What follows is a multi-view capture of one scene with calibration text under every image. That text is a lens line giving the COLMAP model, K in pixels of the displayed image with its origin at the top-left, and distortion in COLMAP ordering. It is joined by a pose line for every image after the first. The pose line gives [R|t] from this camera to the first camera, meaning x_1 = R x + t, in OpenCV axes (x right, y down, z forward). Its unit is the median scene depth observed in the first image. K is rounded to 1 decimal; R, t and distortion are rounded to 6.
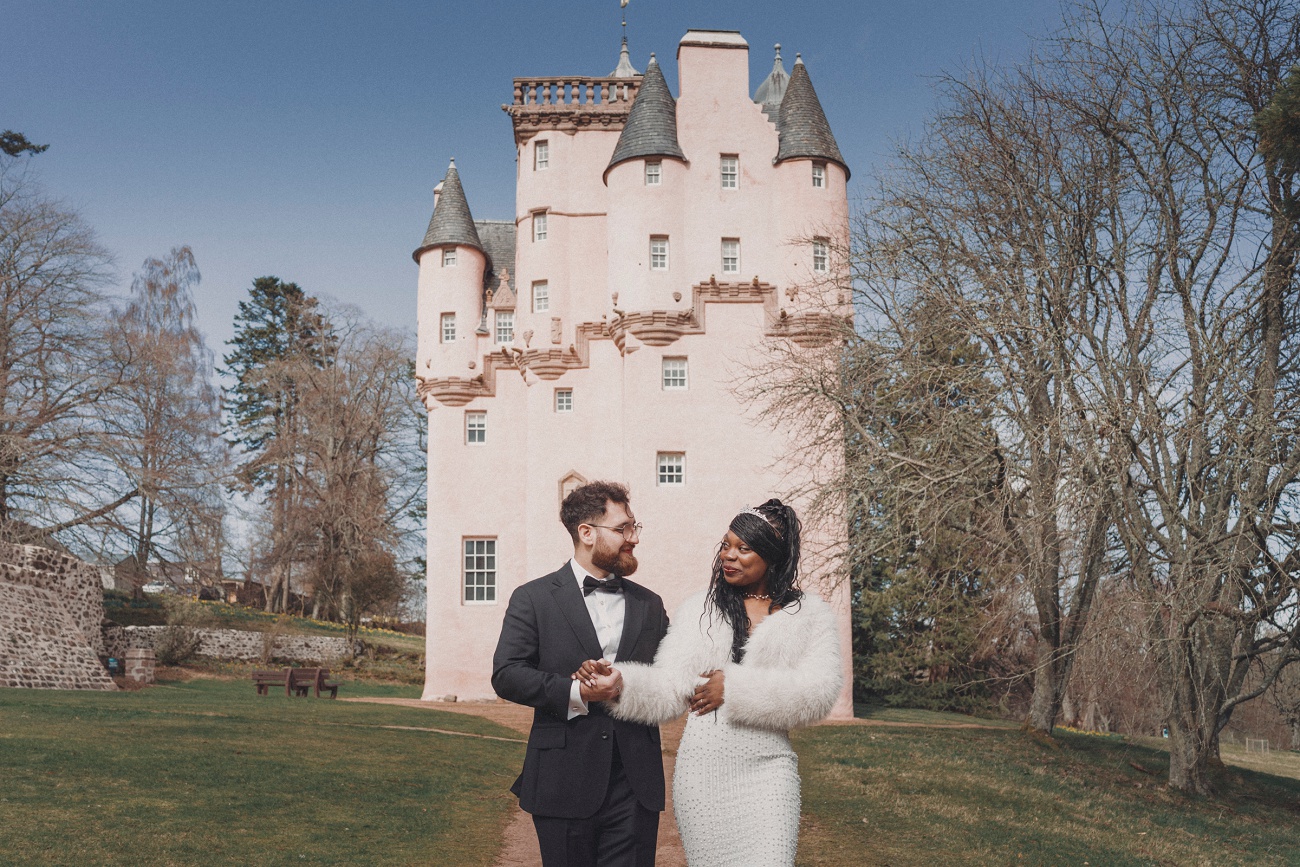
lens RADIAL K [[1223.3, 0, 669.8], [0, 1223.3, 580.7], [0, 0, 1]] dist [0.002697, 0.000000]
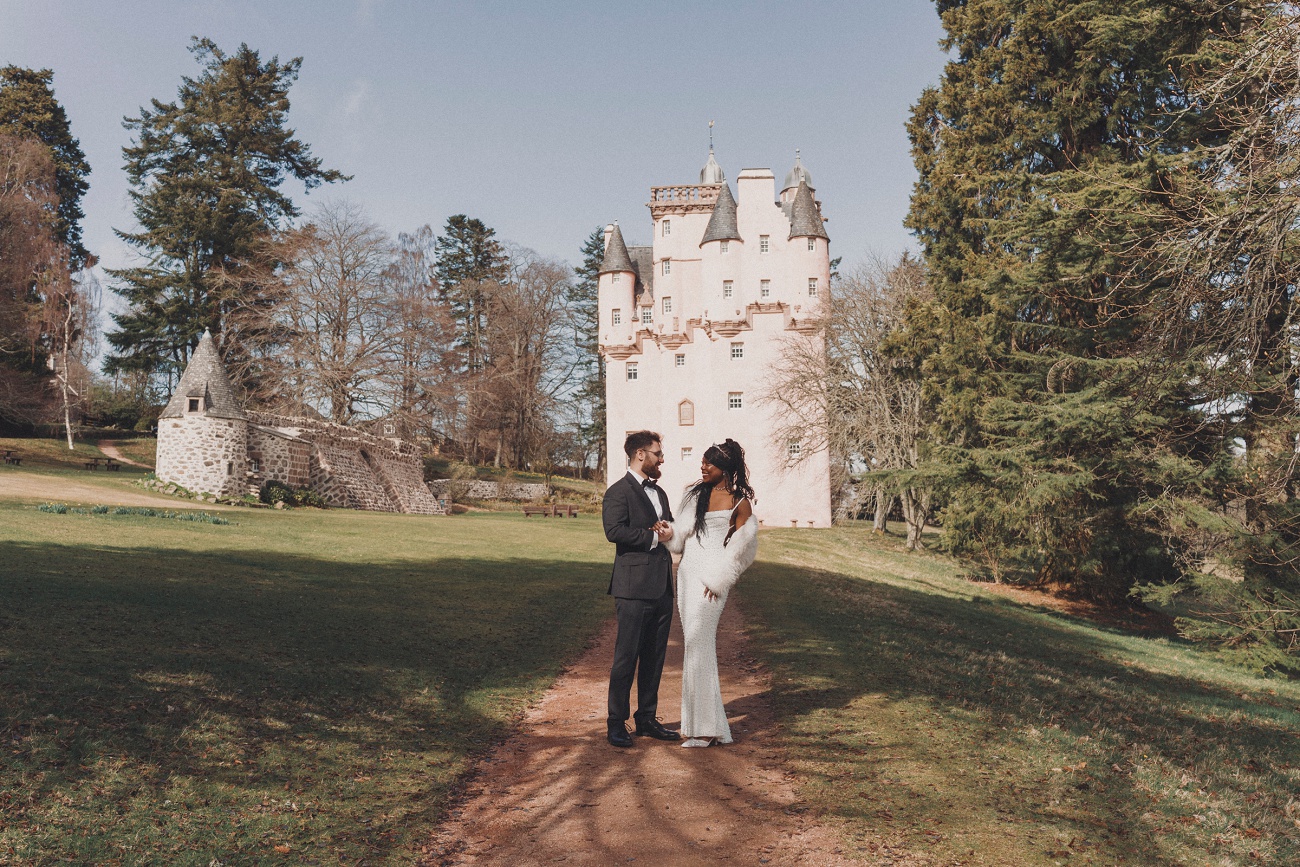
lens RADIAL K [[1223.3, 0, 656.6], [0, 1223.3, 423.5], [0, 0, 1]] dist [0.002697, 0.000000]
pose [[0.994729, -0.014320, -0.101530, 0.065113], [0.015383, 0.999835, 0.009698, -0.068344], [0.101374, -0.011208, 0.994785, -0.856974]]
